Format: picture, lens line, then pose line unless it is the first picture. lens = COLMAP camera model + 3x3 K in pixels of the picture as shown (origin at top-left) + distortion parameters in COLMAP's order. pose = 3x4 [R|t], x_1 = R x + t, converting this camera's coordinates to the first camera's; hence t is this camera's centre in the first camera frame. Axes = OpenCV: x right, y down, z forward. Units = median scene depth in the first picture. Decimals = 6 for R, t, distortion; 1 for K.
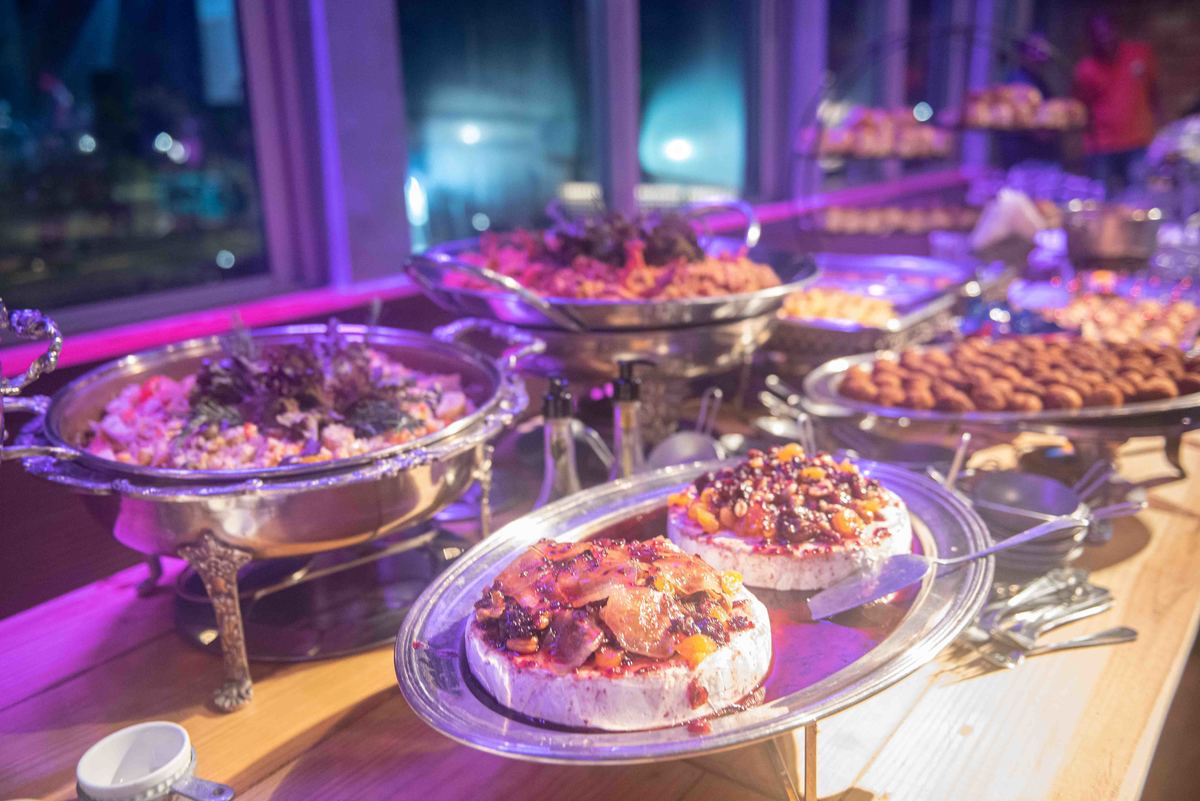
lens RADIAL K [[988.3, 0, 600.0], [0, 988.3, 400.5], [0, 0, 1]] dist [-0.014666, 0.001960]
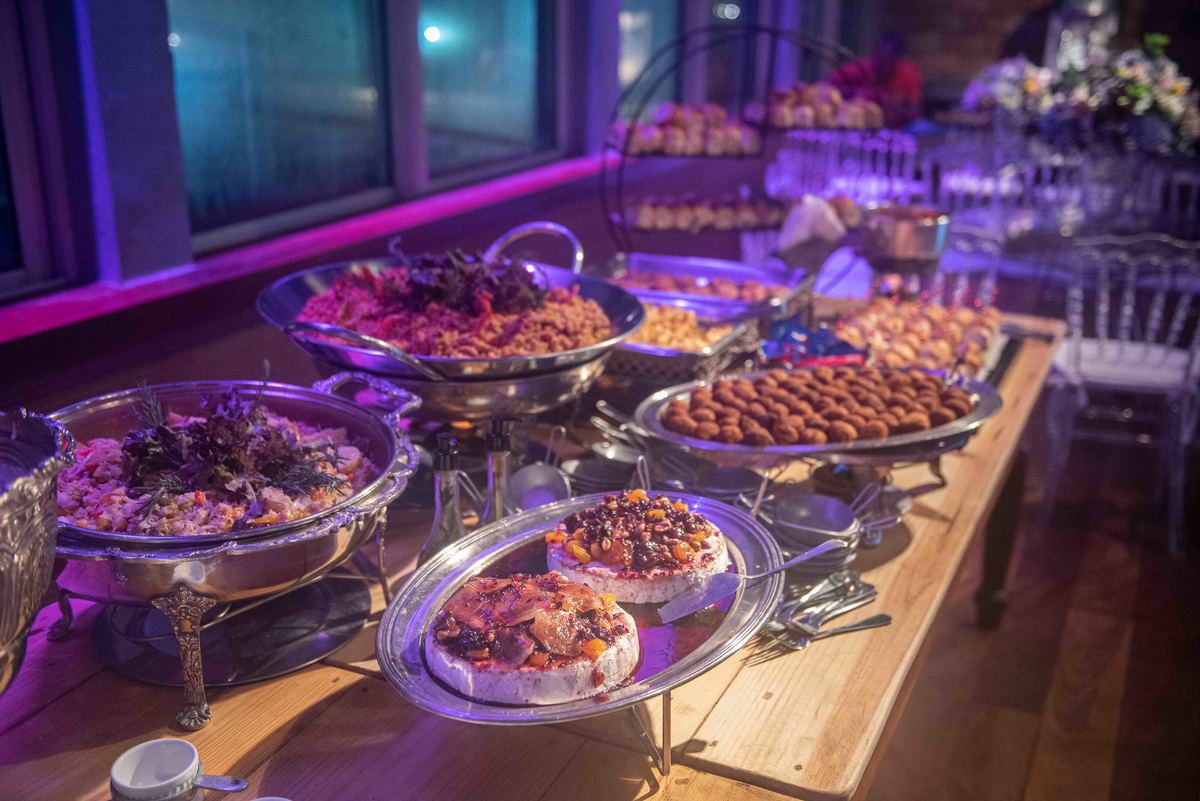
lens RADIAL K [[1245.1, 0, 600.0], [0, 1245.1, 400.5], [0, 0, 1]] dist [0.057060, 0.011573]
pose [[0.977688, -0.024741, 0.208599, -0.198120], [0.015912, 0.998909, 0.043898, -0.148269], [-0.209458, -0.039599, 0.977016, -0.598412]]
